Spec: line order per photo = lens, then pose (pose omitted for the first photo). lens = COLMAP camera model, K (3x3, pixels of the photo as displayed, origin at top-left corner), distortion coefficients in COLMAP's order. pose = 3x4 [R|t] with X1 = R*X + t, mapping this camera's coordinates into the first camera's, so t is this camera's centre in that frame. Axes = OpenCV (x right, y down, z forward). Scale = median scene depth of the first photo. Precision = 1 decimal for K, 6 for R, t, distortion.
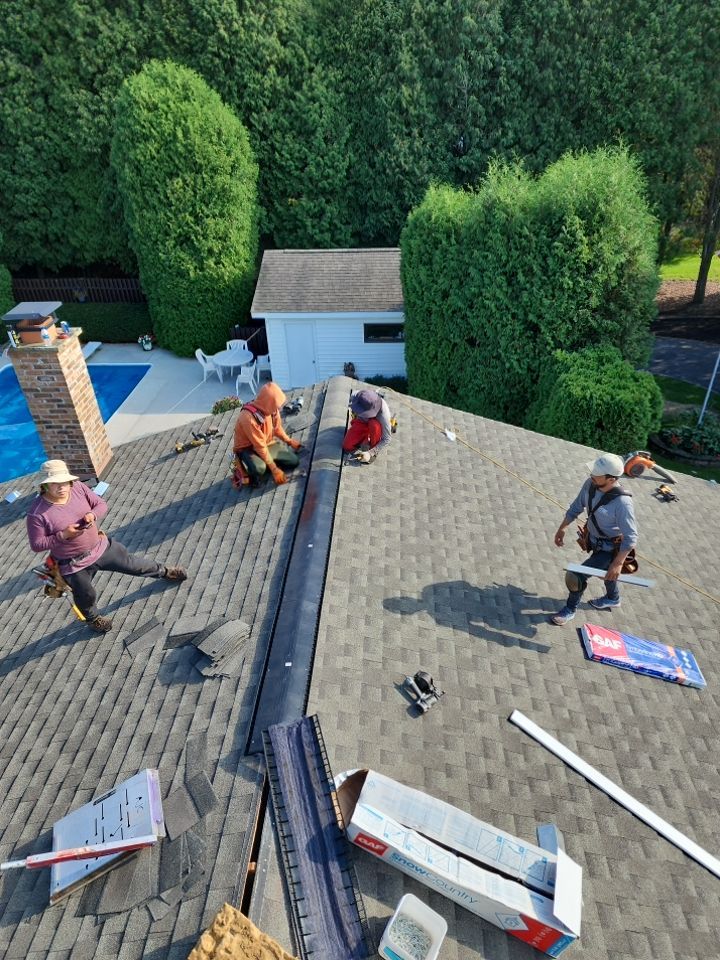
lens RADIAL K [[636.2, 0, 374.2], [0, 636.2, 472.5], [0, 0, 1]] dist [0.105467, -0.093557]
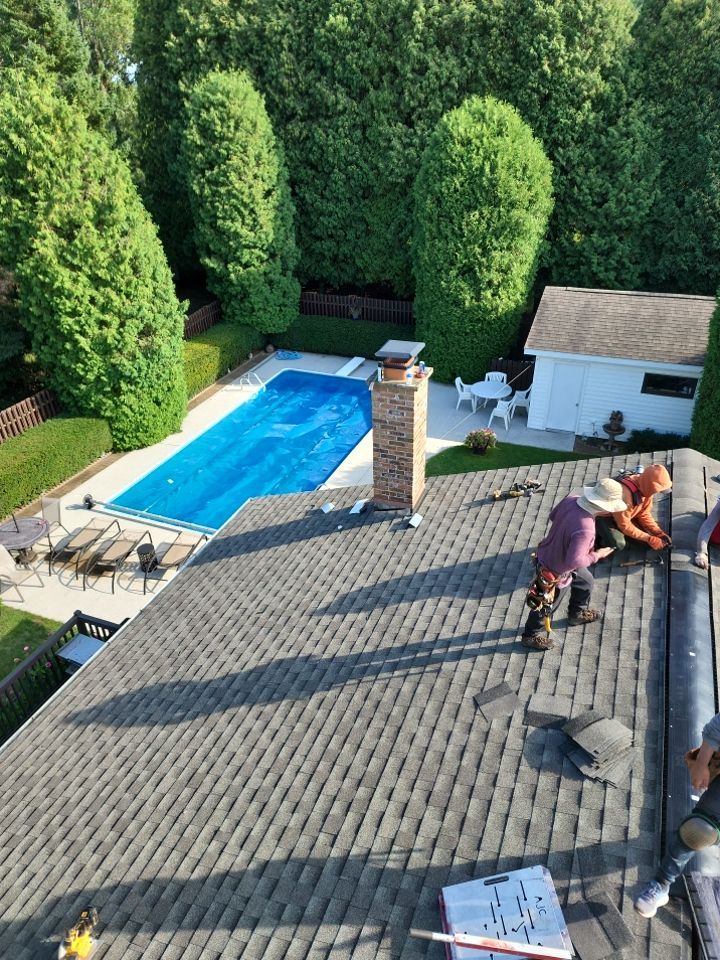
lens RADIAL K [[643.3, 0, 370.7], [0, 643.3, 479.7], [0, 0, 1]] dist [0.095481, -0.092543]
pose [[0.941114, 0.176583, -0.288310, -0.082682], [-0.182853, 0.983126, 0.005265, -0.012969], [0.284375, 0.047764, 0.957523, -0.005744]]
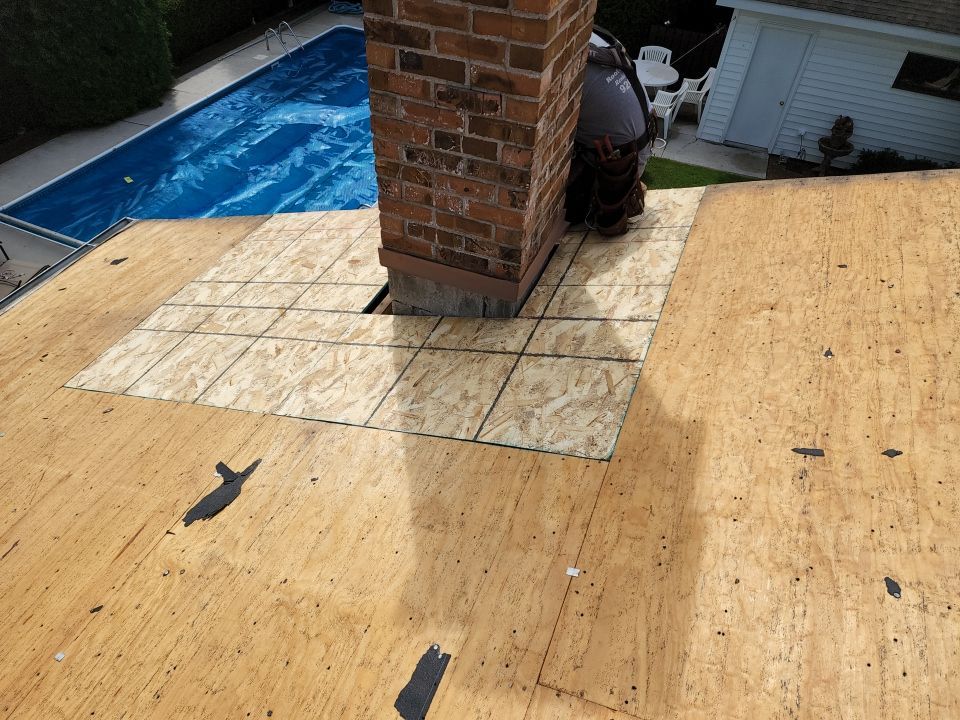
lens RADIAL K [[632.2, 0, 480.0], [0, 632.2, 360.0], [0, 0, 1]] dist [0.064113, -0.070571]
pose [[0.931107, 0.296618, -0.212266, -0.155402], [-0.248678, 0.941976, 0.225479, -0.010208], [0.266831, -0.157159, 0.950843, 0.300876]]
